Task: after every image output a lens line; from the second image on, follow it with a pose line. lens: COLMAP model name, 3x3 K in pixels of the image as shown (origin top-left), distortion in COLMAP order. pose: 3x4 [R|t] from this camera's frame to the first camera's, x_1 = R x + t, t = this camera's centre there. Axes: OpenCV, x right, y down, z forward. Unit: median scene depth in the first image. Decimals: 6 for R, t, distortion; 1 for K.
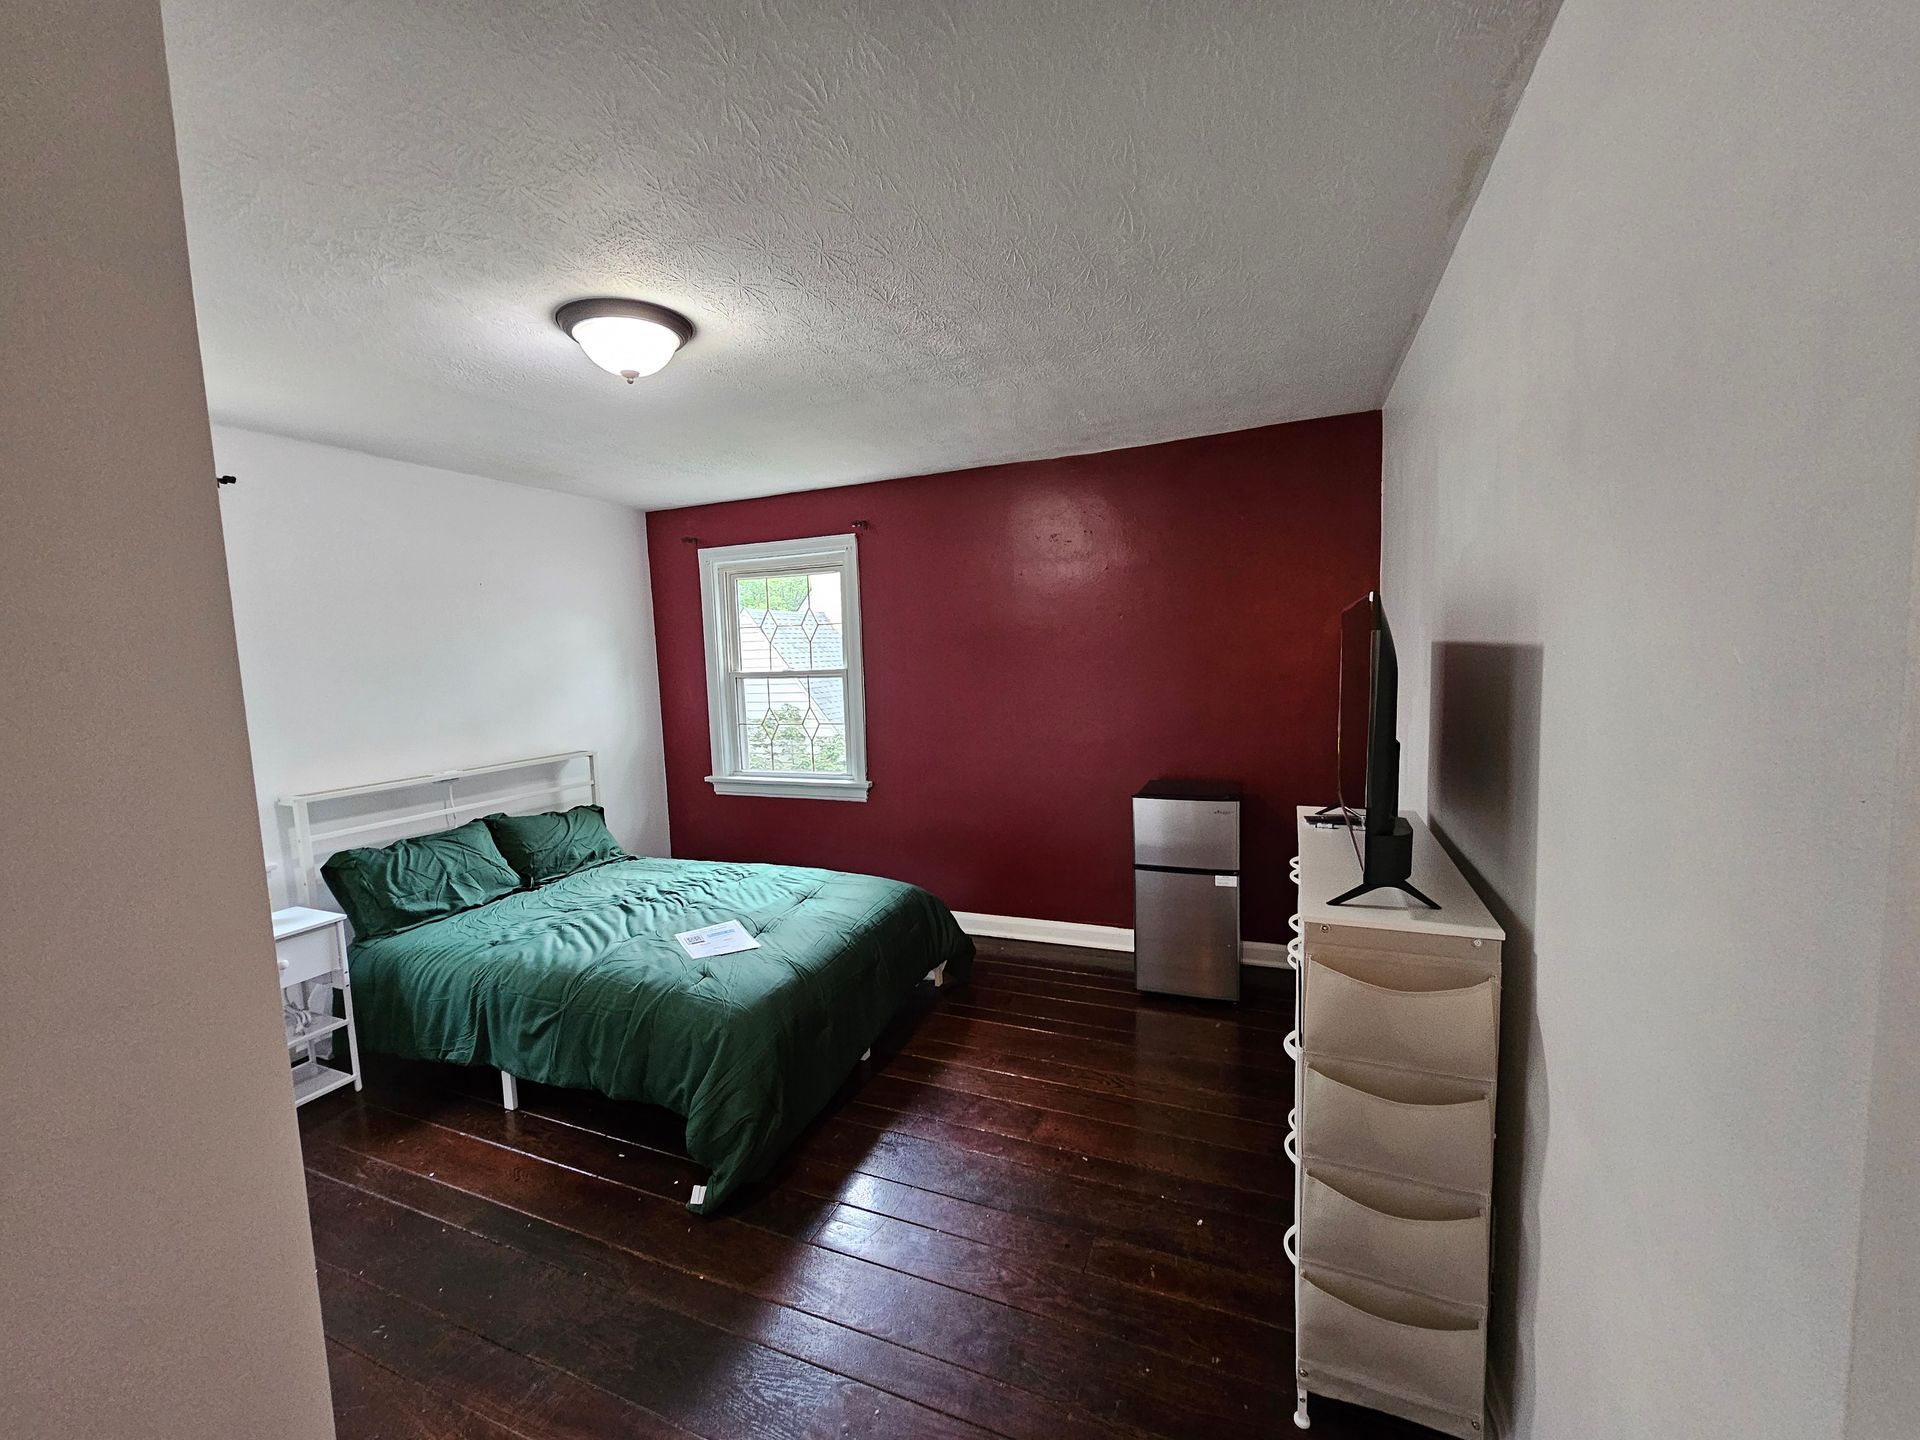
lens RADIAL K [[782.8, 0, 959.2], [0, 782.8, 726.8], [0, 0, 1]] dist [-0.002062, 0.000177]
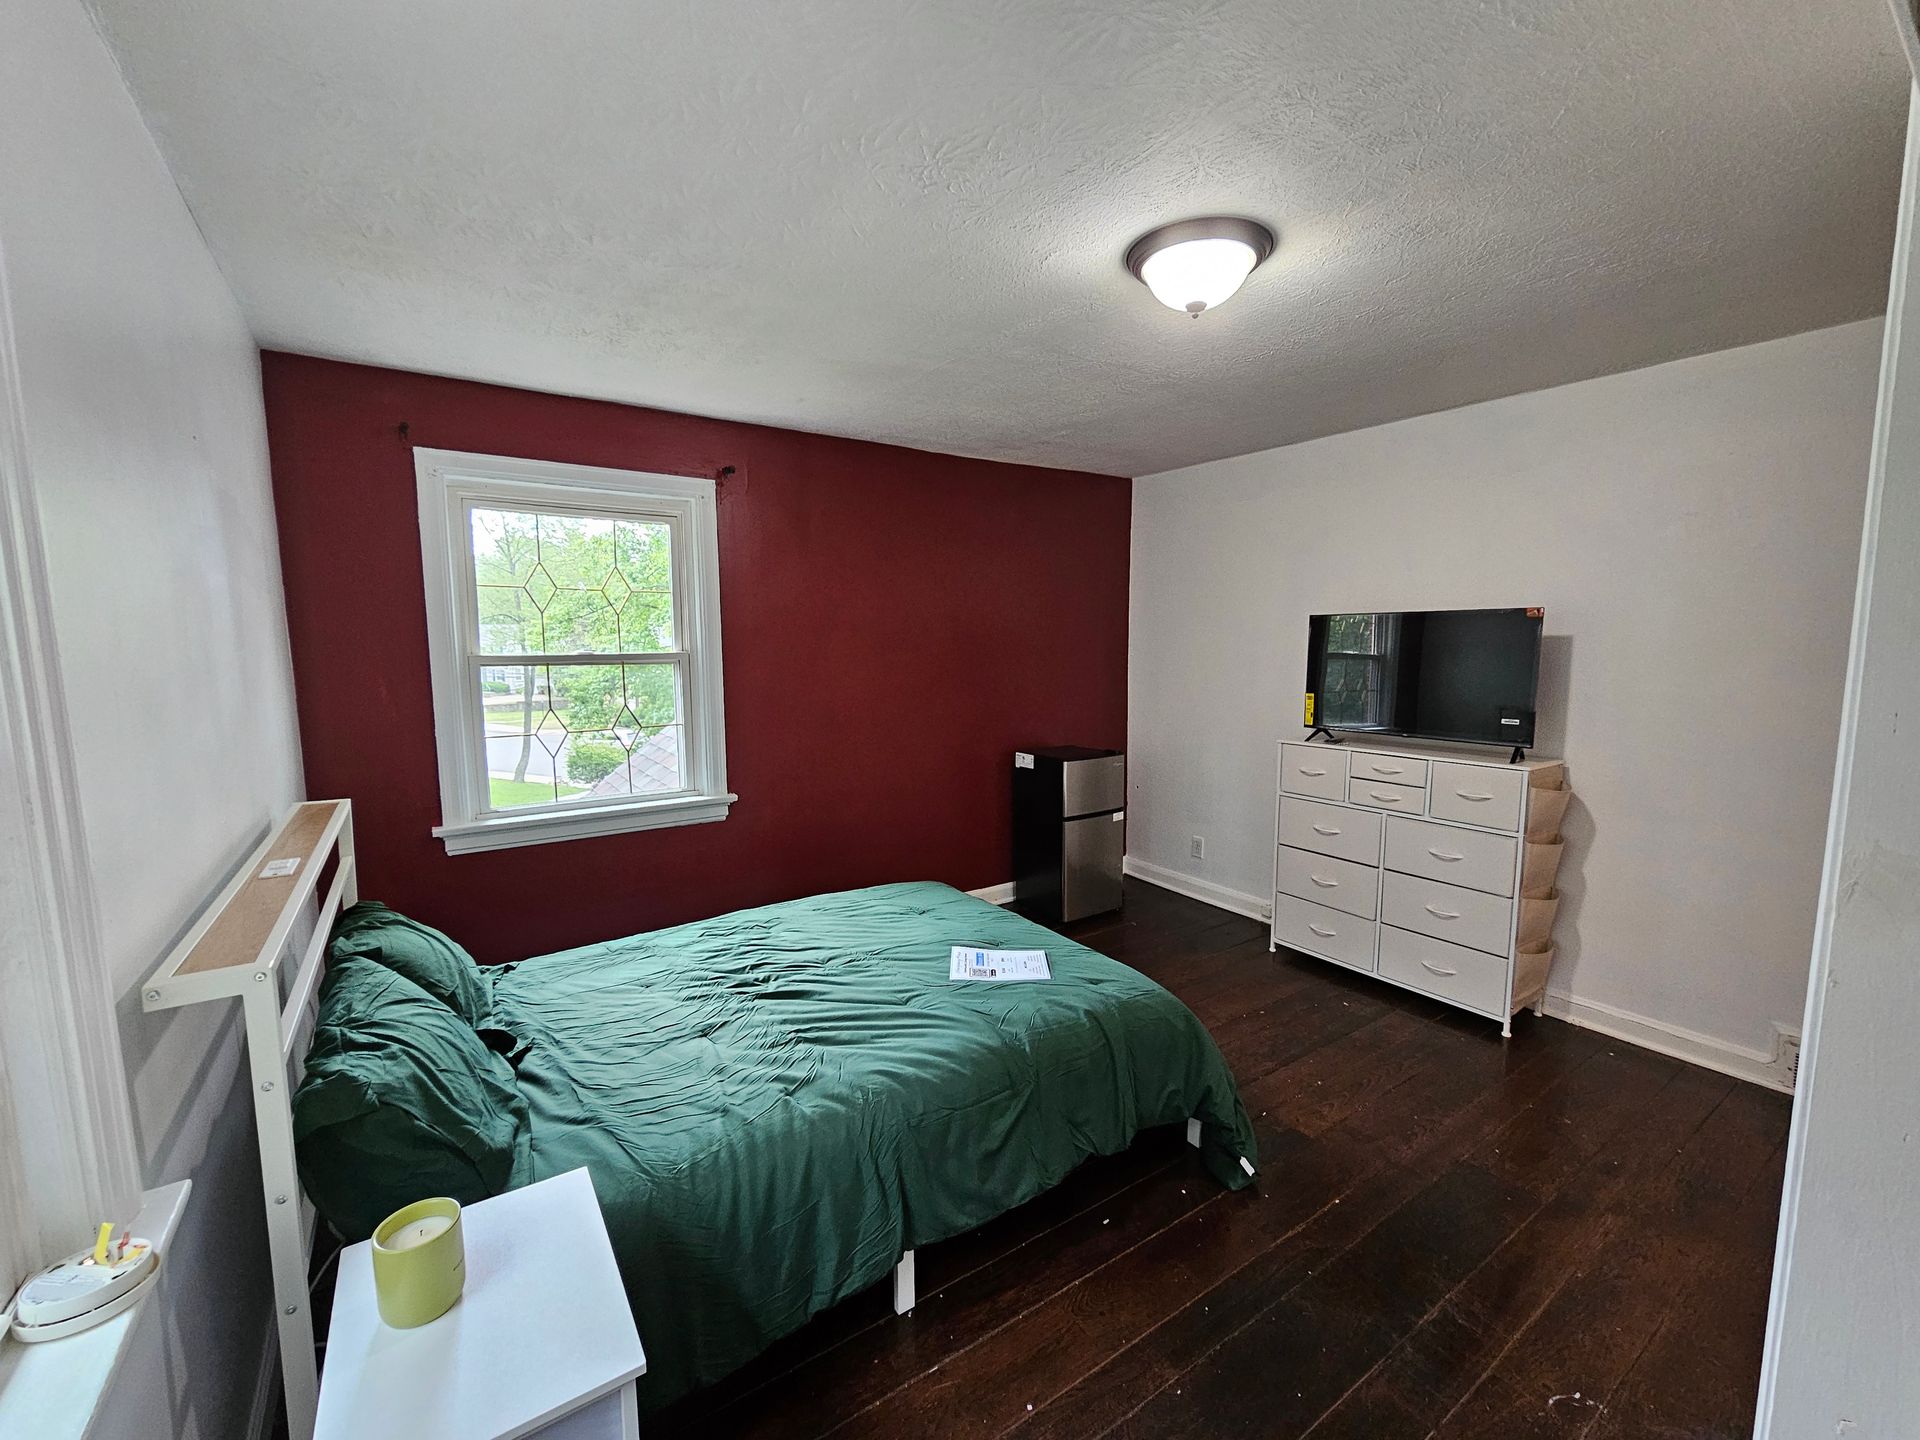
lens RADIAL K [[782.8, 0, 959.2], [0, 782.8, 726.8], [0, 0, 1]] dist [-0.002062, 0.000177]
pose [[0.546499, -0.058715, 0.835399, -0.755101], [0.067089, 0.997403, 0.026214, -0.003972], [-0.834768, 0.041720, 0.549019, 0.418482]]
